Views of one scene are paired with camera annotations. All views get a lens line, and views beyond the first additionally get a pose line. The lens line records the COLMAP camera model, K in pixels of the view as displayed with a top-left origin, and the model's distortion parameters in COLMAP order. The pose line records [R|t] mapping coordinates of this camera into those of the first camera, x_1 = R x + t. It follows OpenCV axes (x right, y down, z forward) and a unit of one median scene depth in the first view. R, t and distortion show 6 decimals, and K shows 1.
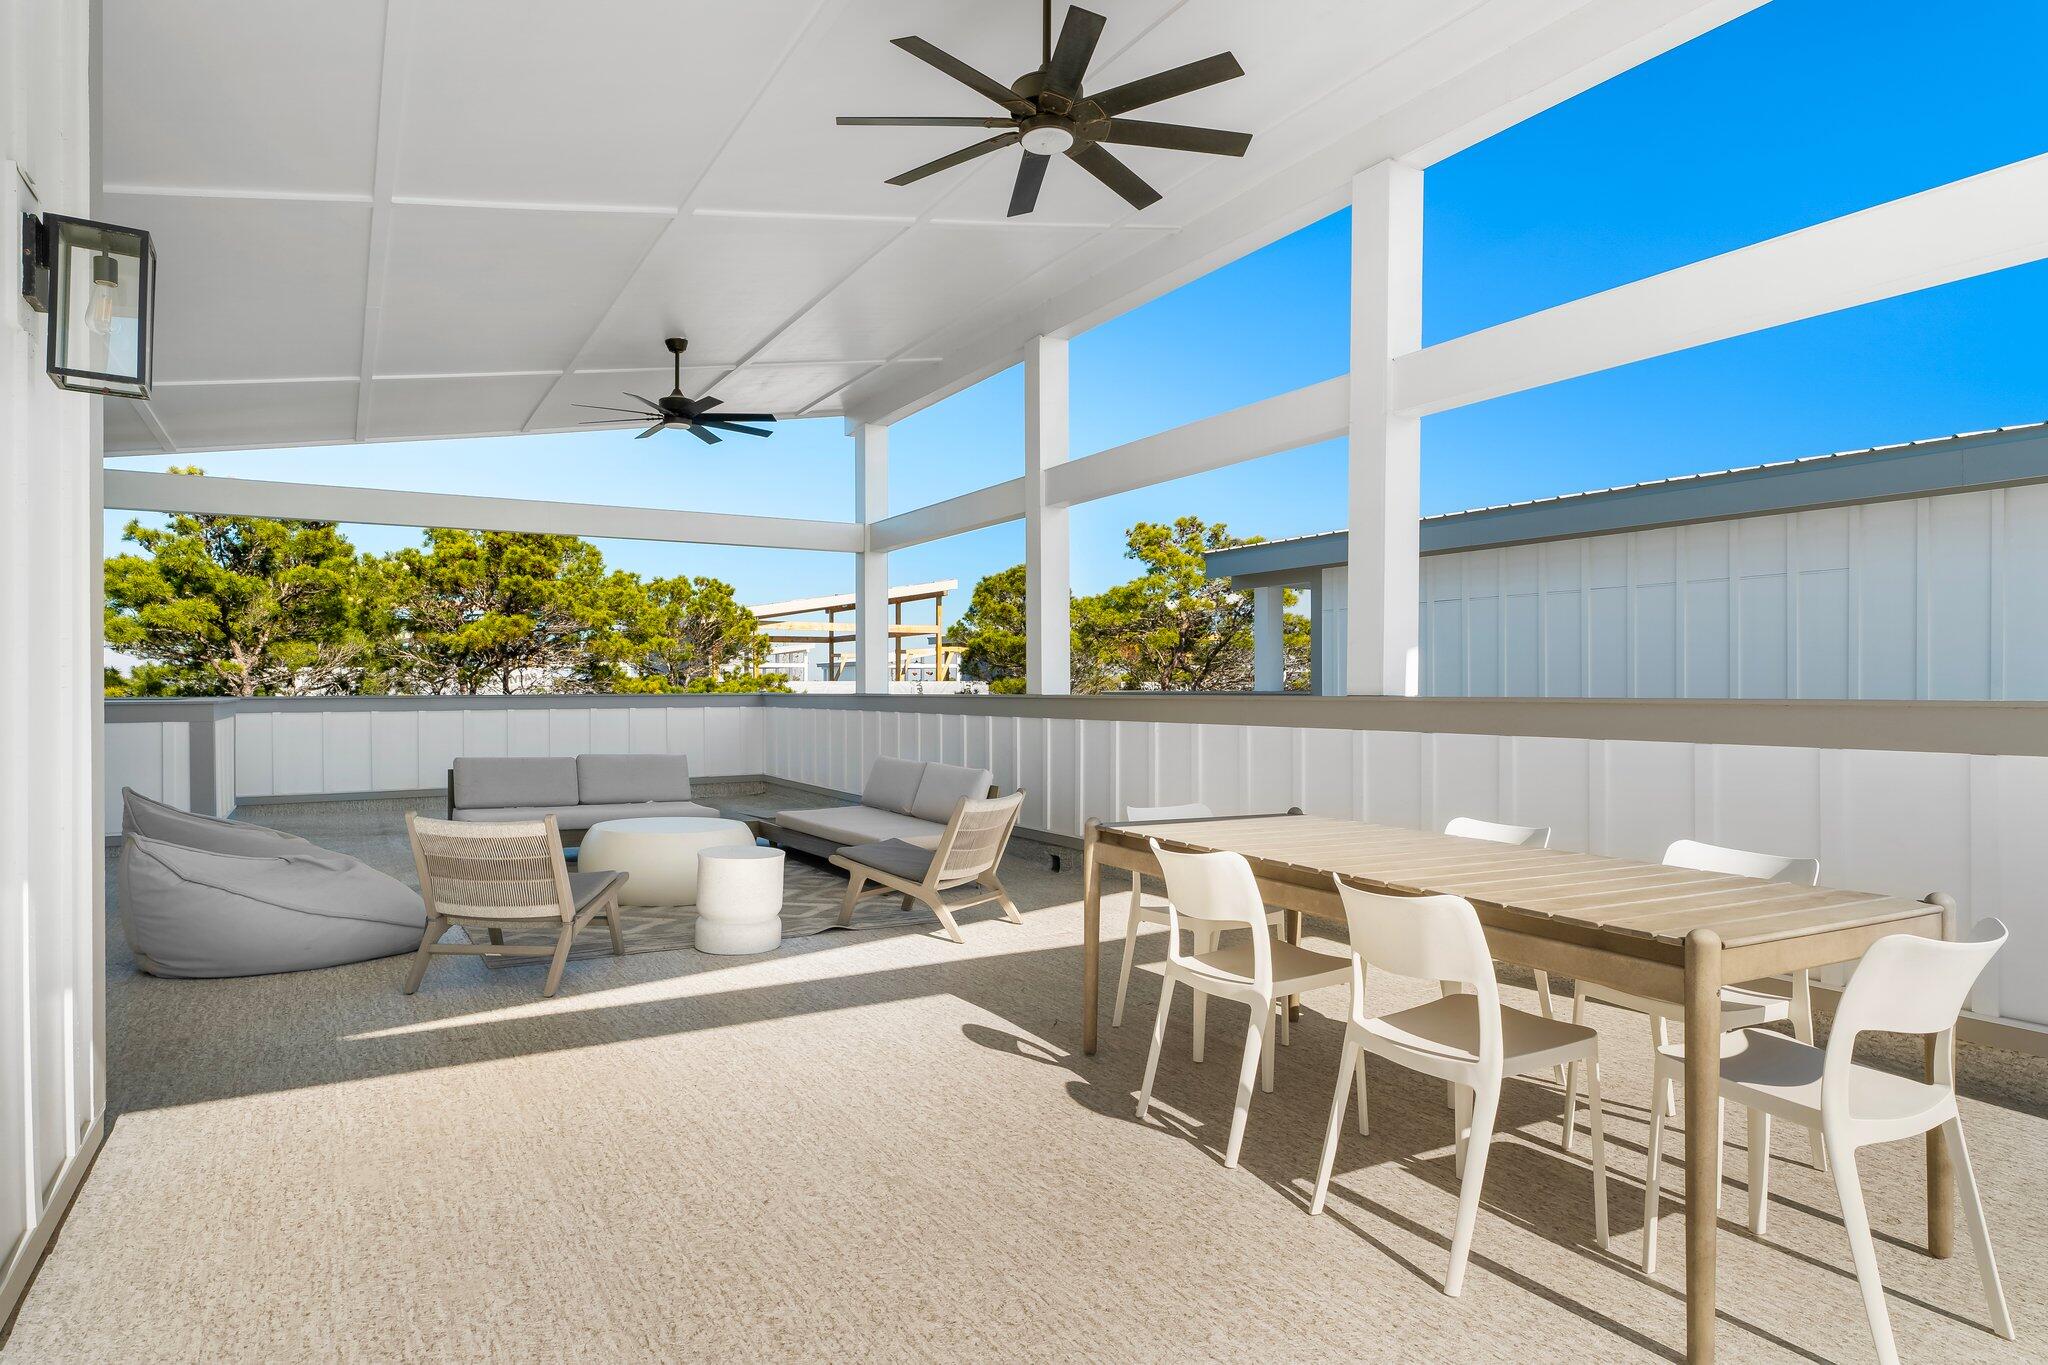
lens RADIAL K [[1146.7, 0, 1014.2], [0, 1146.7, 680.5], [0, 0, 1]] dist [0.002266, 0.000111]
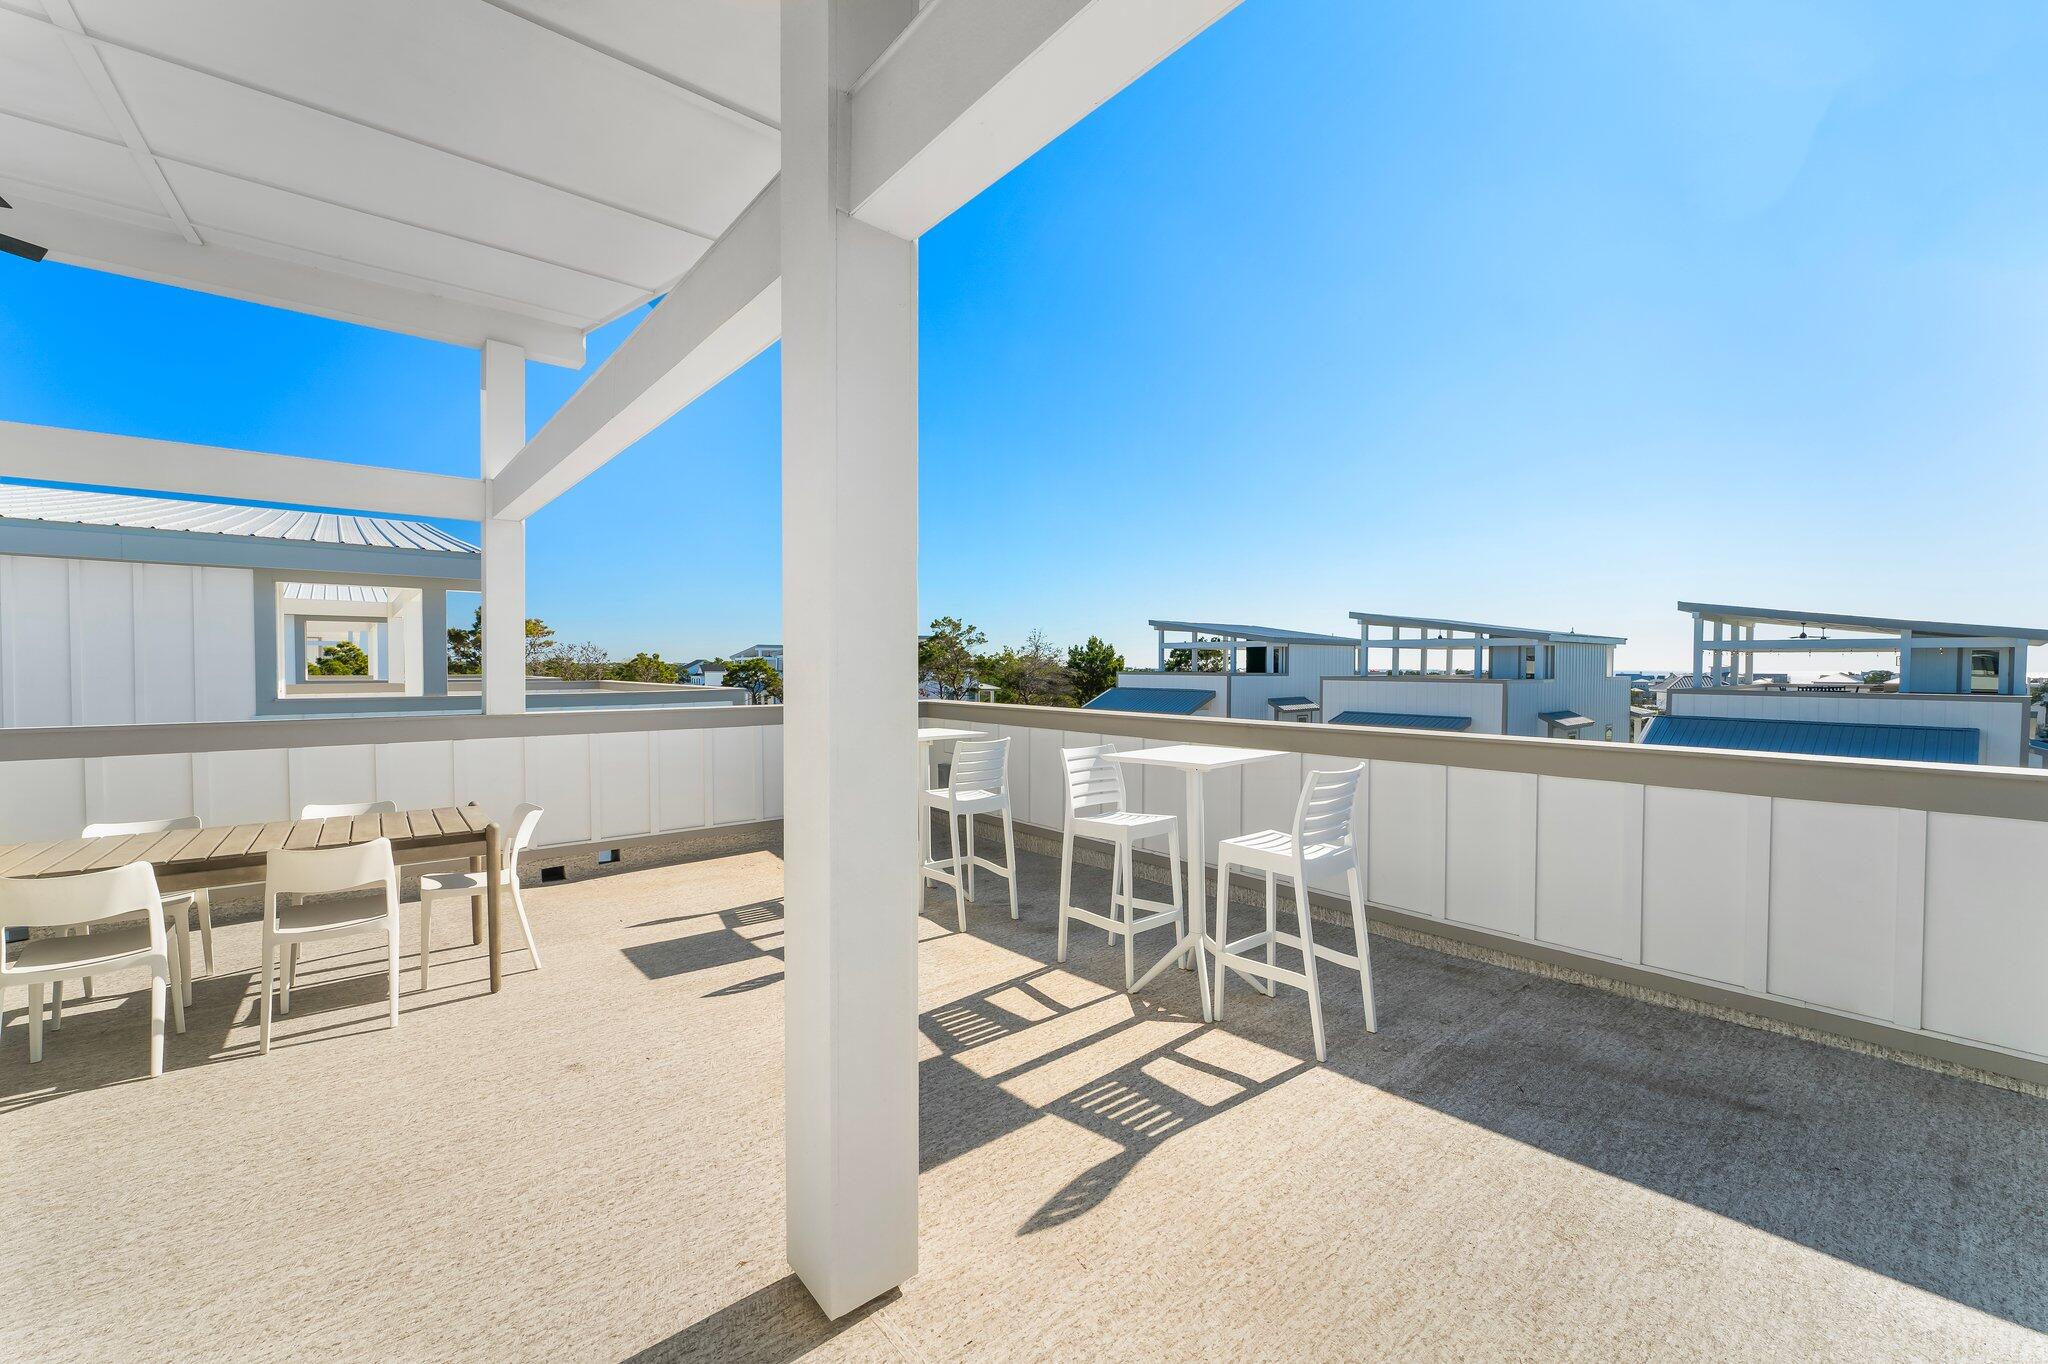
lens RADIAL K [[825.0, 0, 1019.5], [0, 825.0, 687.6], [0, 0, 1]] dist [0.000639, -0.000516]
pose [[-0.159219, -0.025681, 0.986909, -0.185785], [-0.008553, 0.999660, 0.024633, -0.018774], [-0.987206, -0.004519, -0.159384, 0.017775]]
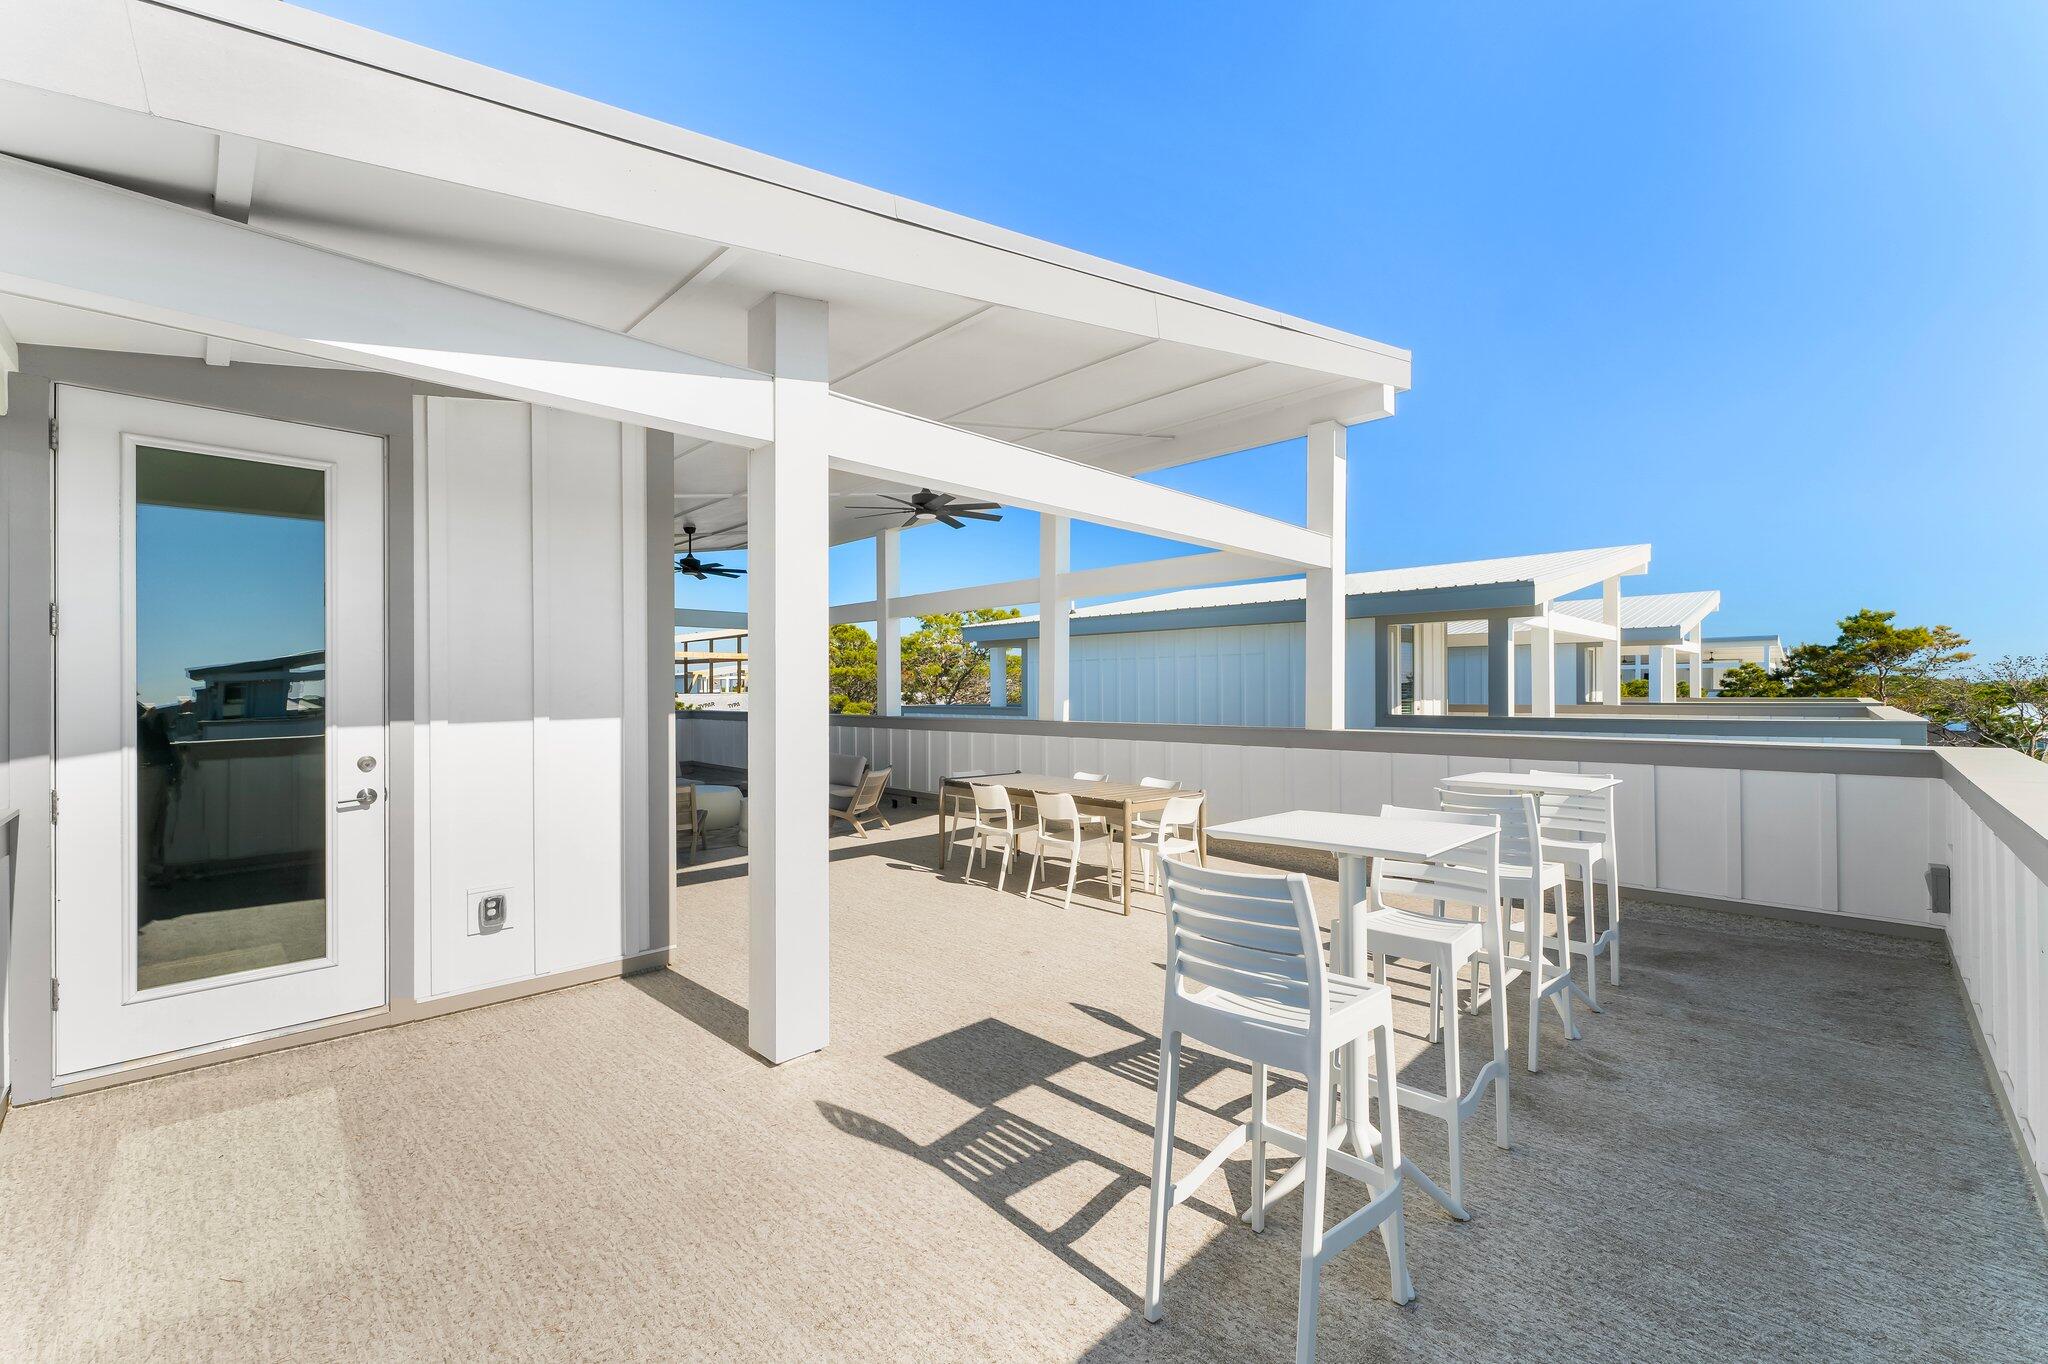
lens RADIAL K [[825.0, 0, 1019.5], [0, 825.0, 687.6], [0, 0, 1]] dist [0.000639, -0.000516]
pose [[0.968214, -0.003468, 0.250100, -0.054489], [0.002755, 0.999991, 0.003201, -0.020516], [-0.250109, -0.002410, 0.968215, -0.200529]]
